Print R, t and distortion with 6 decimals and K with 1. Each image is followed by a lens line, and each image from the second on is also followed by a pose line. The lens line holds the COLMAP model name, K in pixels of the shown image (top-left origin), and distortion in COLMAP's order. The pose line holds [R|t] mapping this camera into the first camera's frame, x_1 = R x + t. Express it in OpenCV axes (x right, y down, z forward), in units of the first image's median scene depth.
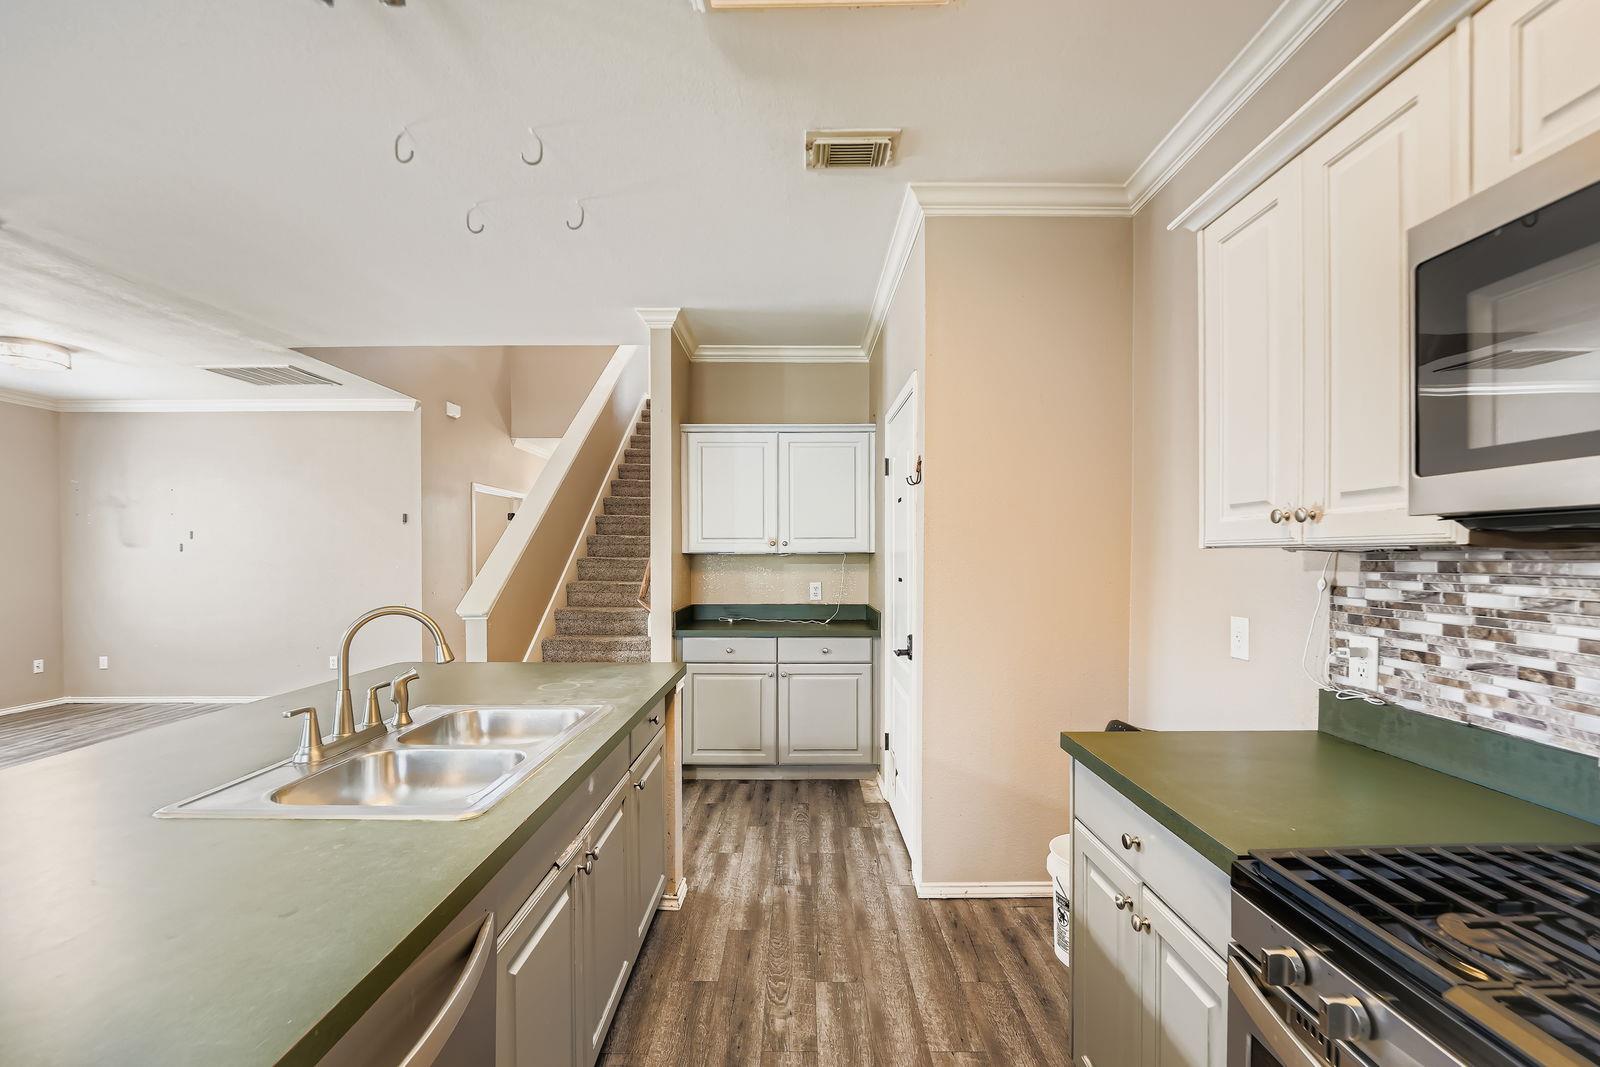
lens RADIAL K [[660.7, 0, 794.5], [0, 660.7, 568.0], [0, 0, 1]] dist [-0.009602, 0.000543]
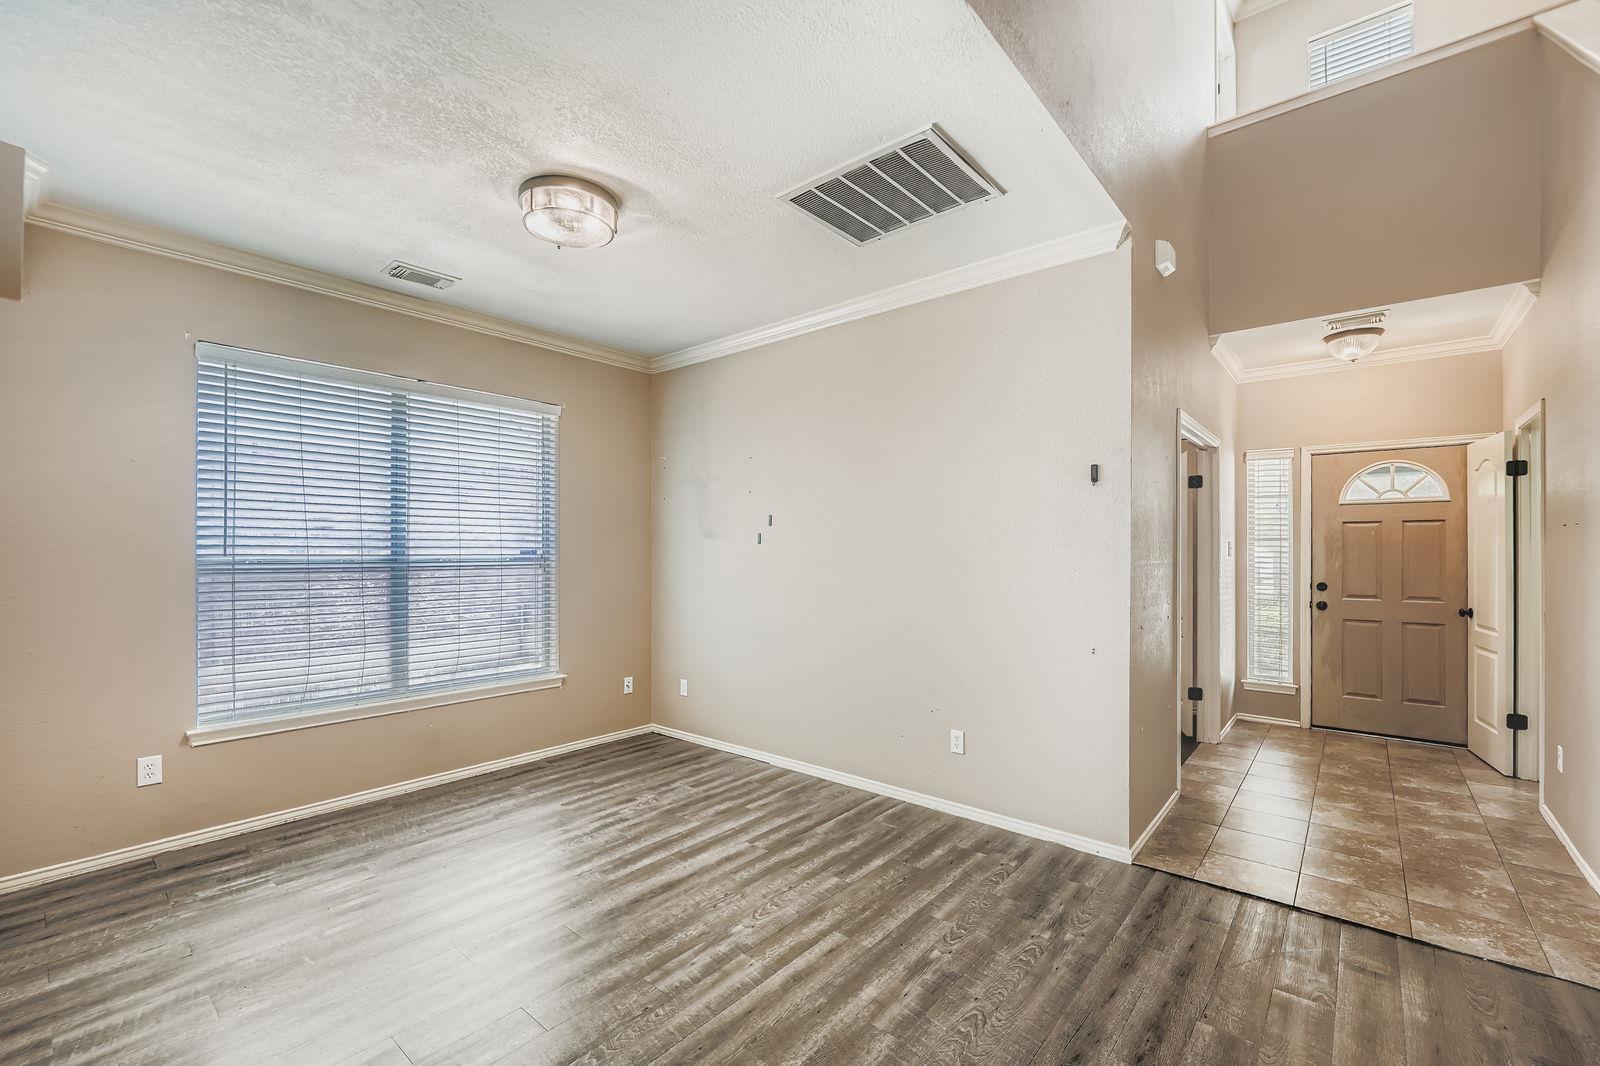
lens RADIAL K [[660.7, 0, 815.7], [0, 660.7, 547.9], [0, 0, 1]] dist [-0.009602, 0.000543]
pose [[0.769106, -0.000738, -0.639121, -0.968115], [-0.013380, 0.999762, -0.017255, -0.021011], [0.638981, 0.021822, 0.768913, 1.095610]]
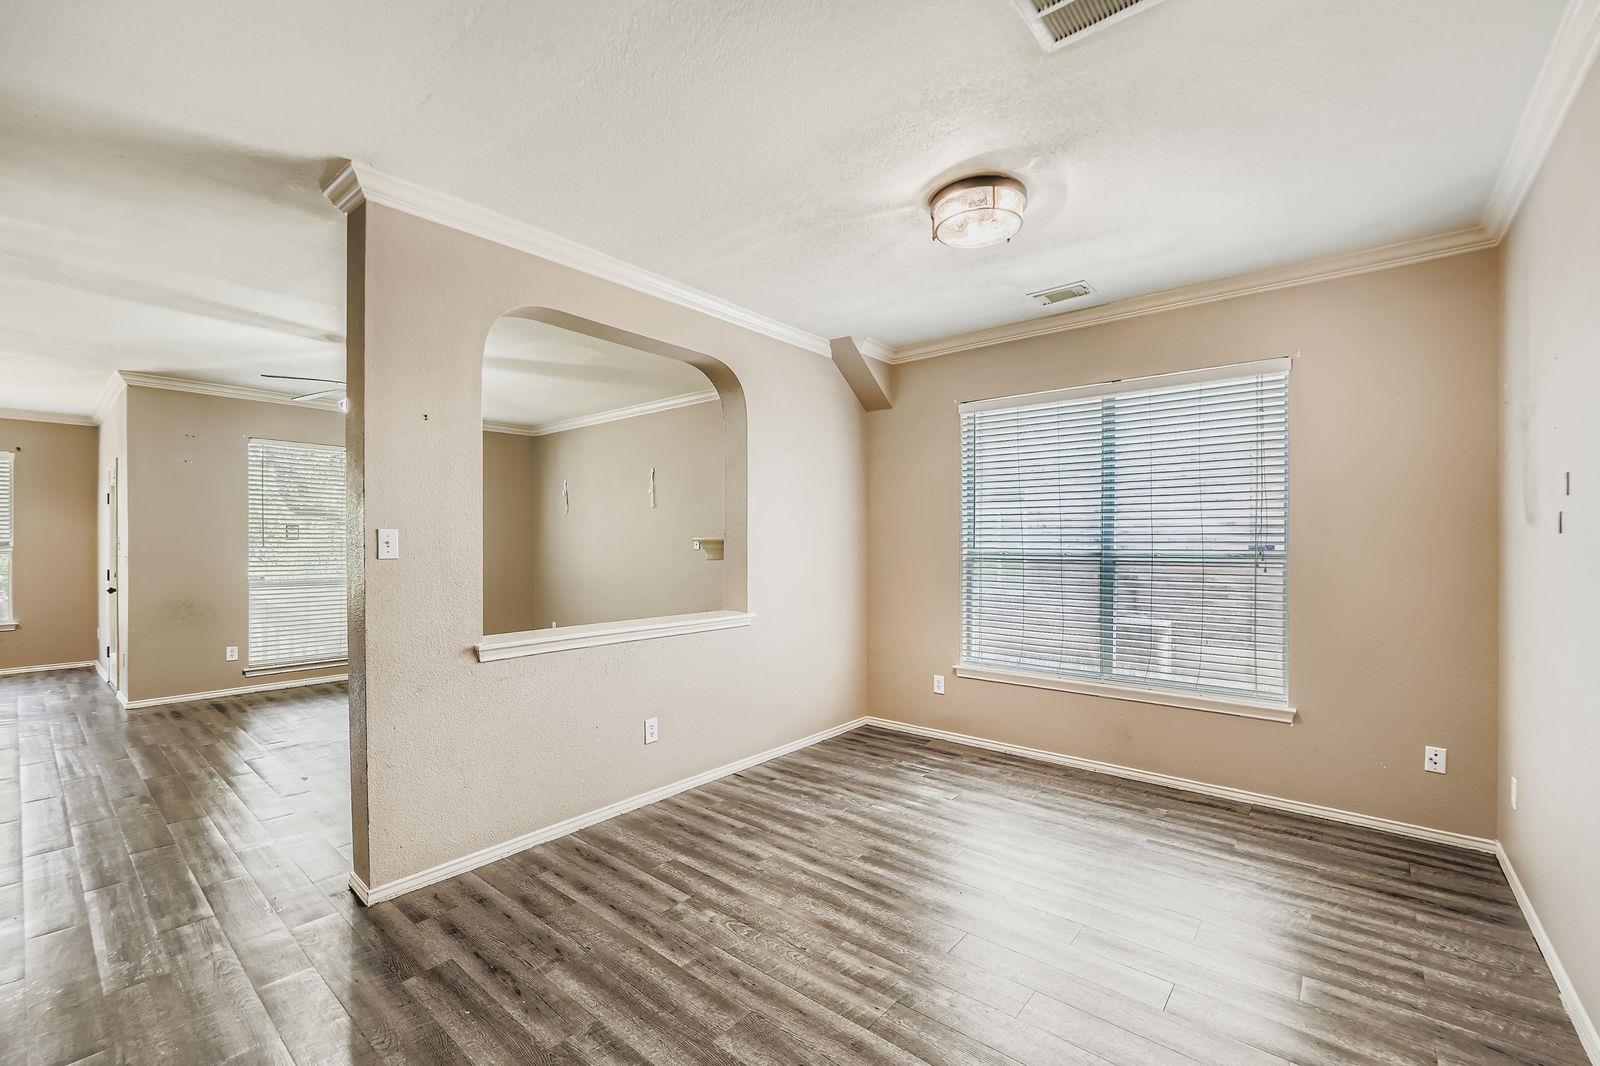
lens RADIAL K [[660.7, 0, 785.5], [0, 660.7, 542.2], [0, 0, 1]] dist [-0.009602, 0.000543]
pose [[-0.642175, -0.002186, -0.766555, -0.930000], [-0.015093, 0.999838, 0.009793, -0.038143], [0.766409, 0.017859, -0.642104, 1.999563]]
